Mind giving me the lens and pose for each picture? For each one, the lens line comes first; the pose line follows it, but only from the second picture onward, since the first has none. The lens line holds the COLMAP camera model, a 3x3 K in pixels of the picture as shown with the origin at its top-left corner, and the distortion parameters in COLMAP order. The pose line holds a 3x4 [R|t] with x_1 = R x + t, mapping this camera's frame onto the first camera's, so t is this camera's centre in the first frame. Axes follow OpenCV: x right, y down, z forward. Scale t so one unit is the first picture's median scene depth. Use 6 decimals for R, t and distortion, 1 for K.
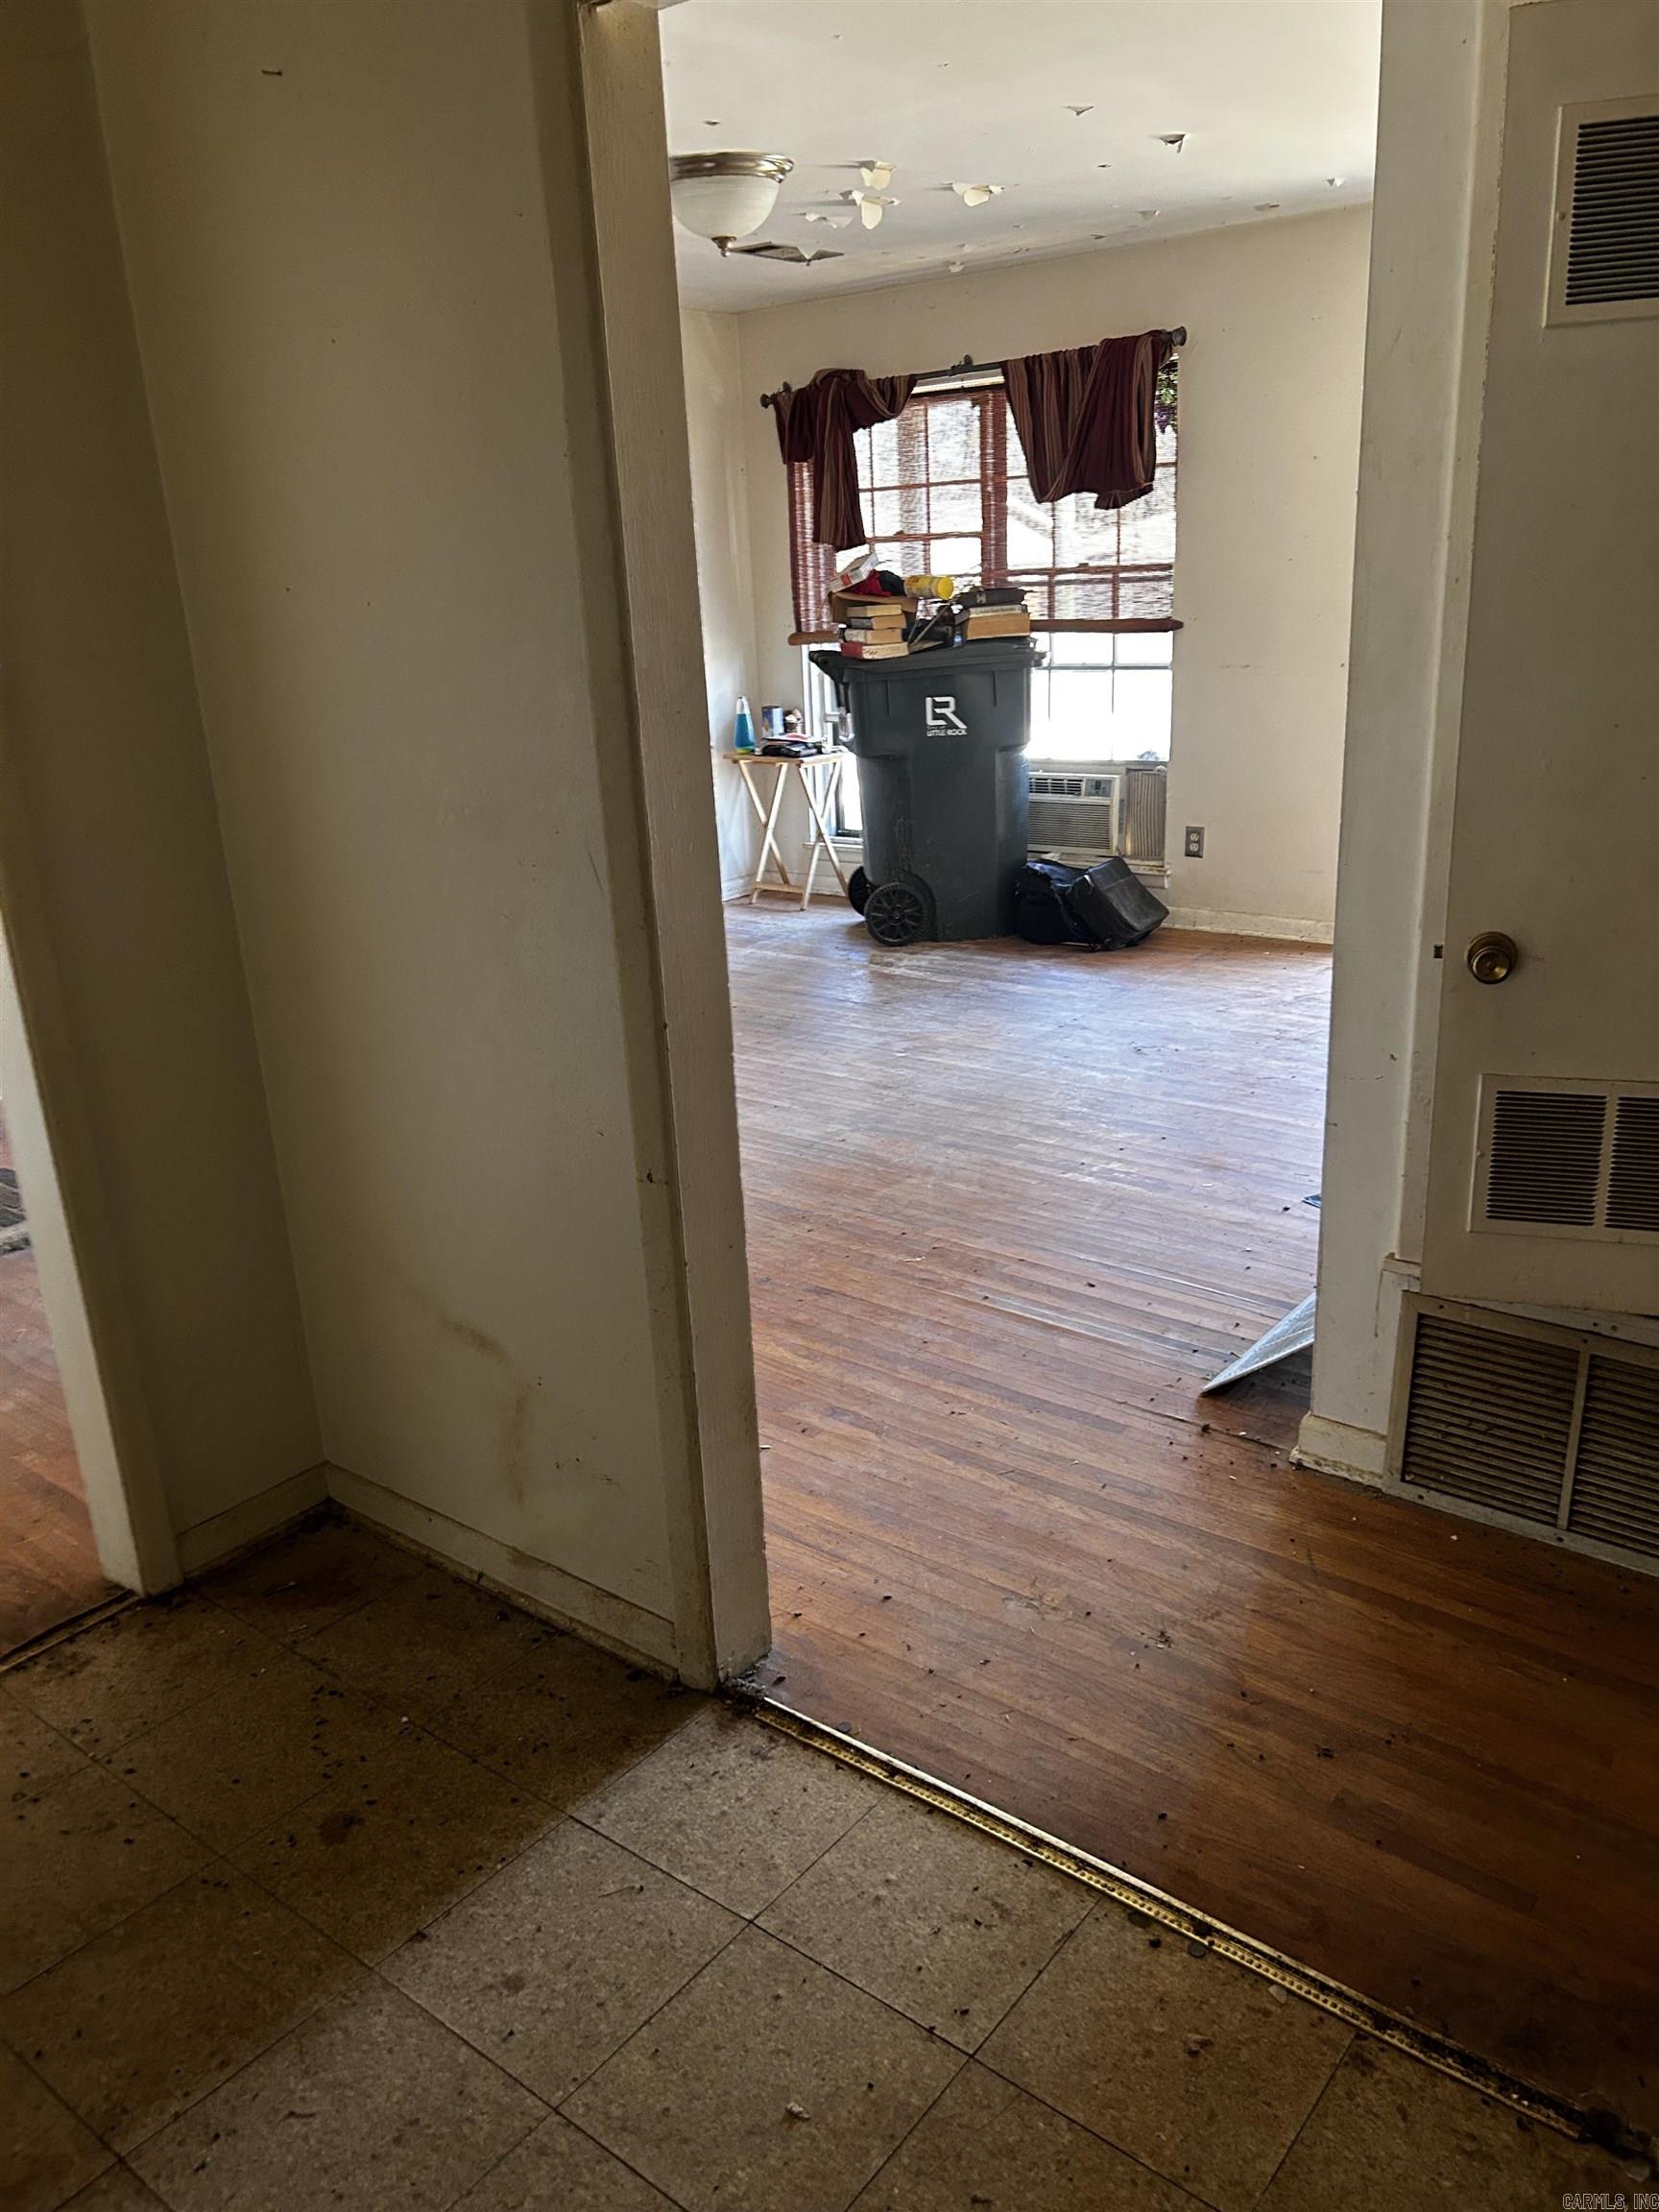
lens RADIAL K [[1664.4, 0, 833.2], [0, 1664.4, 1108.0], [0, 0, 1]] dist [0.023001, -0.018701]
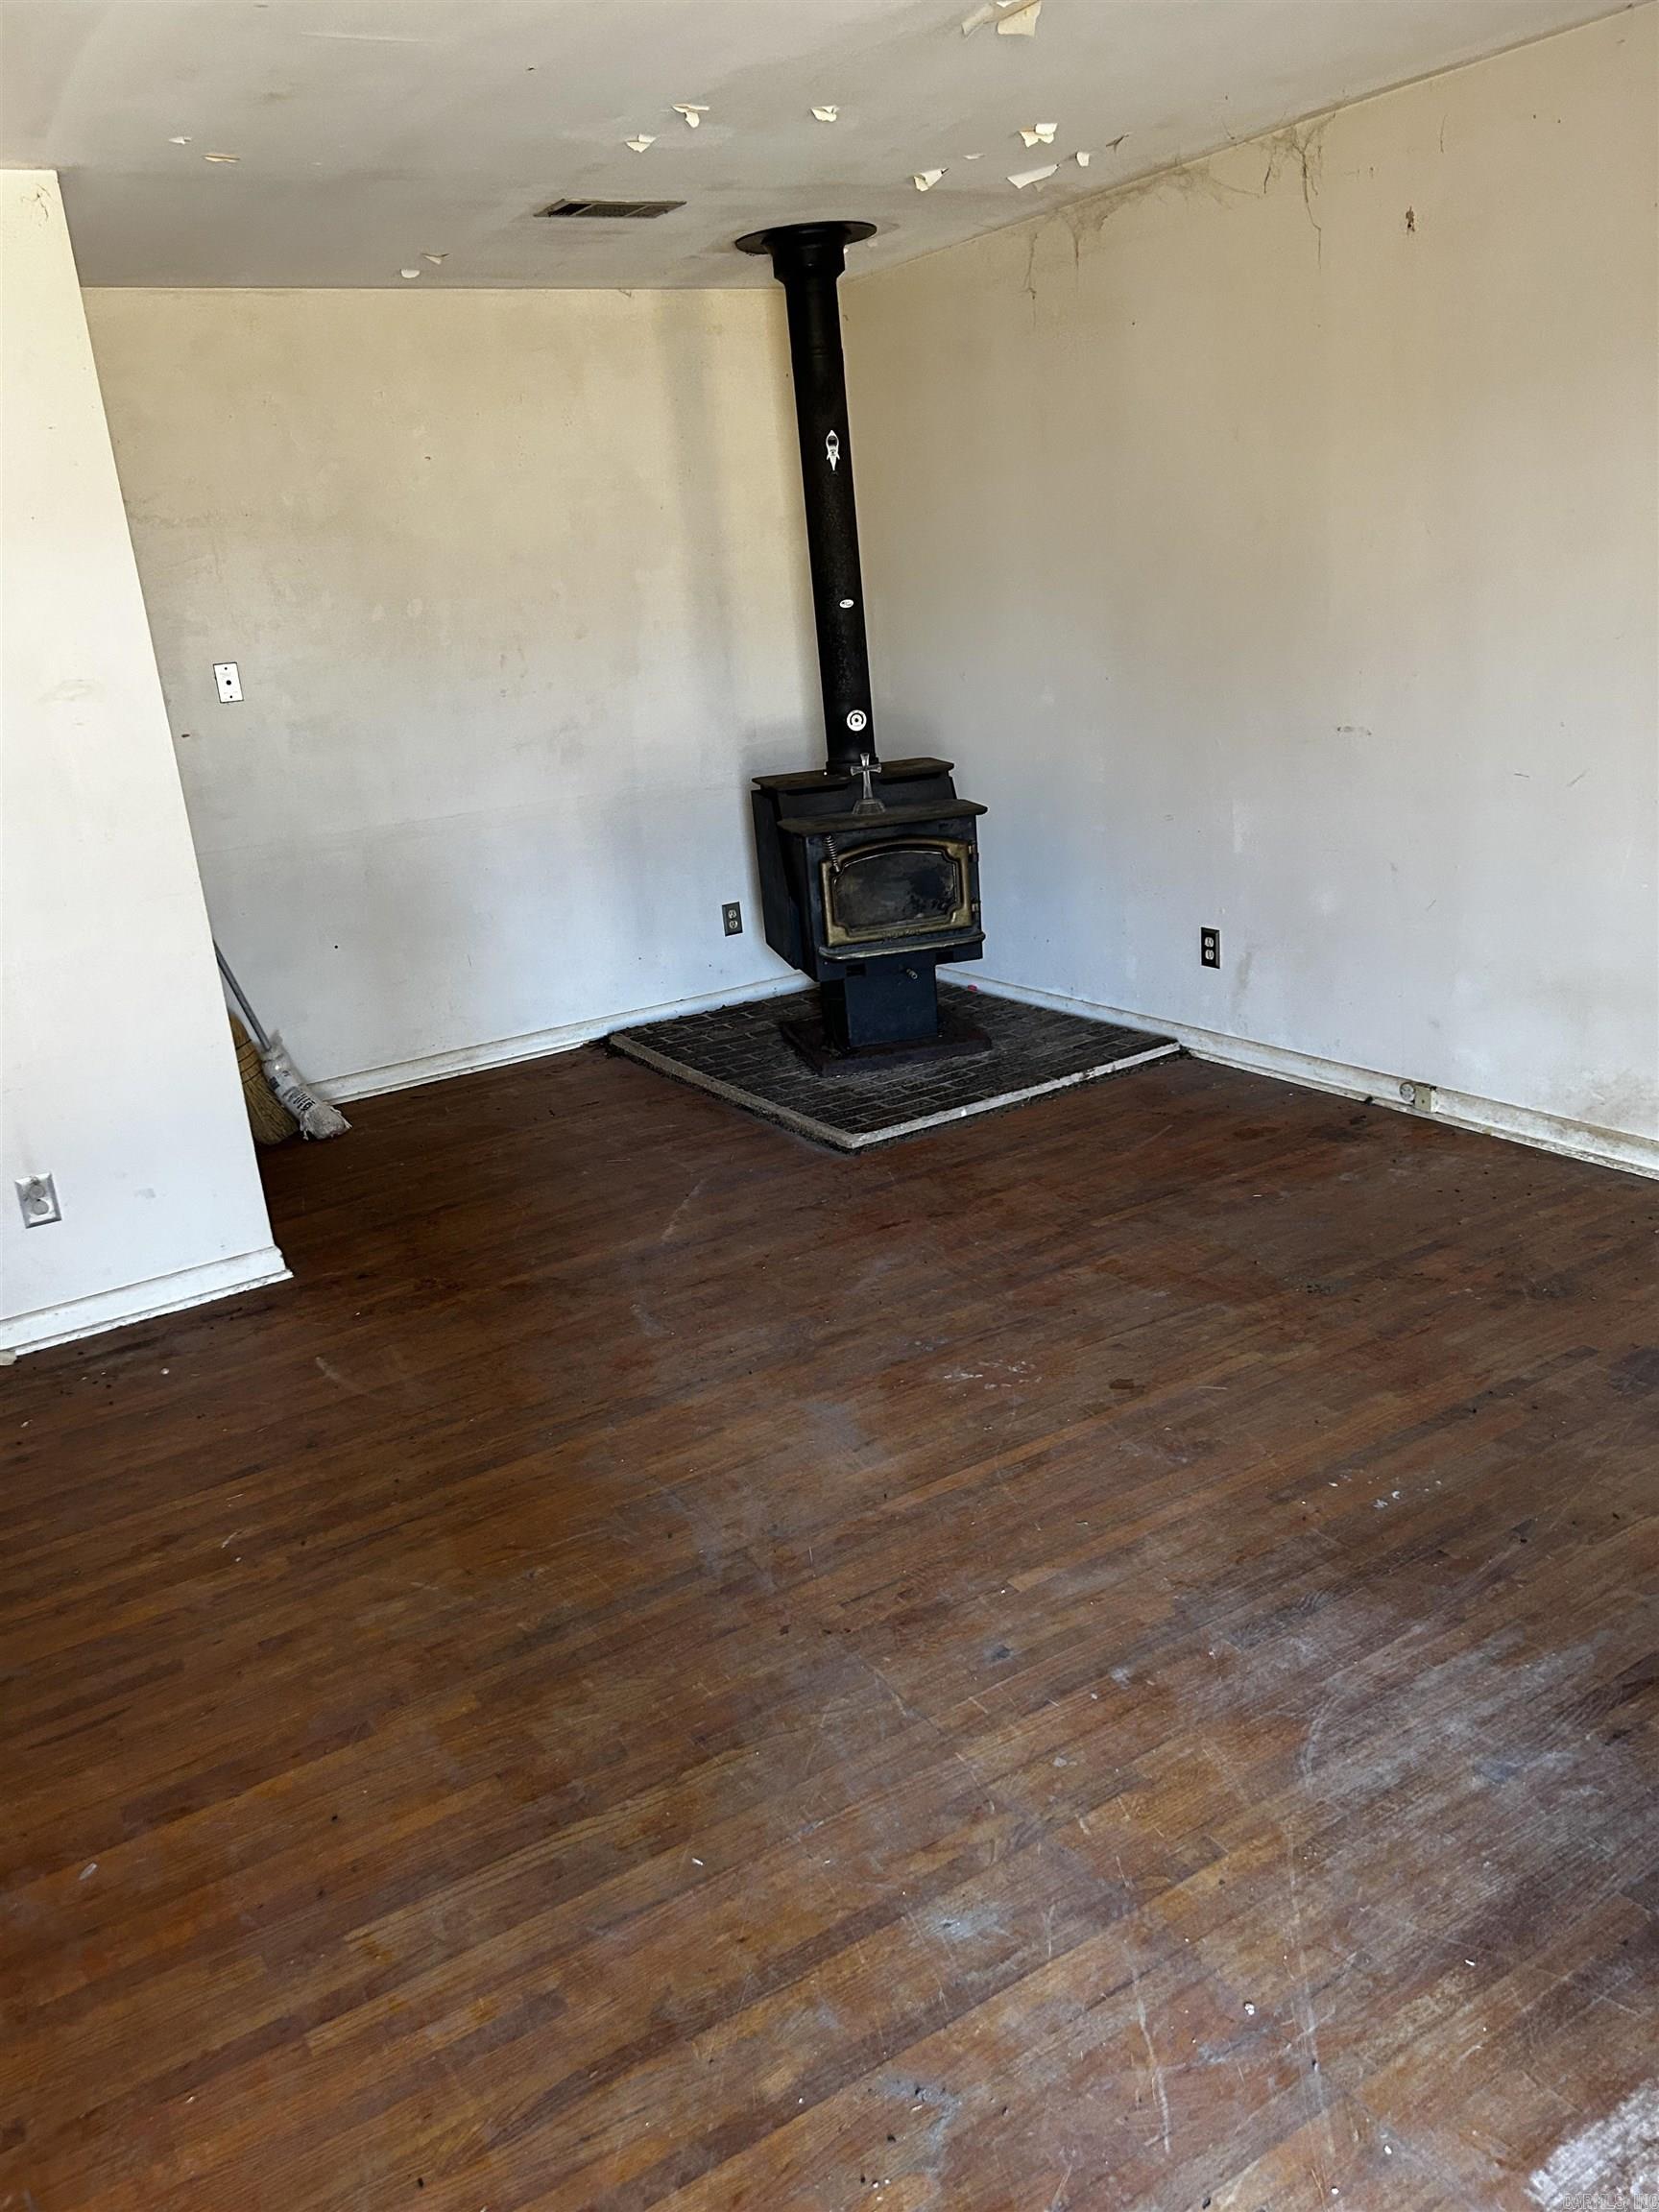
lens RADIAL K [[1664.4, 0, 829.2], [0, 1664.4, 1106.2], [0, 0, 1]] dist [0.023001, -0.018701]
pose [[-0.339157, 0.347124, -0.874344, 0.395648], [-0.206279, 0.879370, 0.429135, -0.333385], [0.917835, 0.325903, -0.226640, 0.980282]]
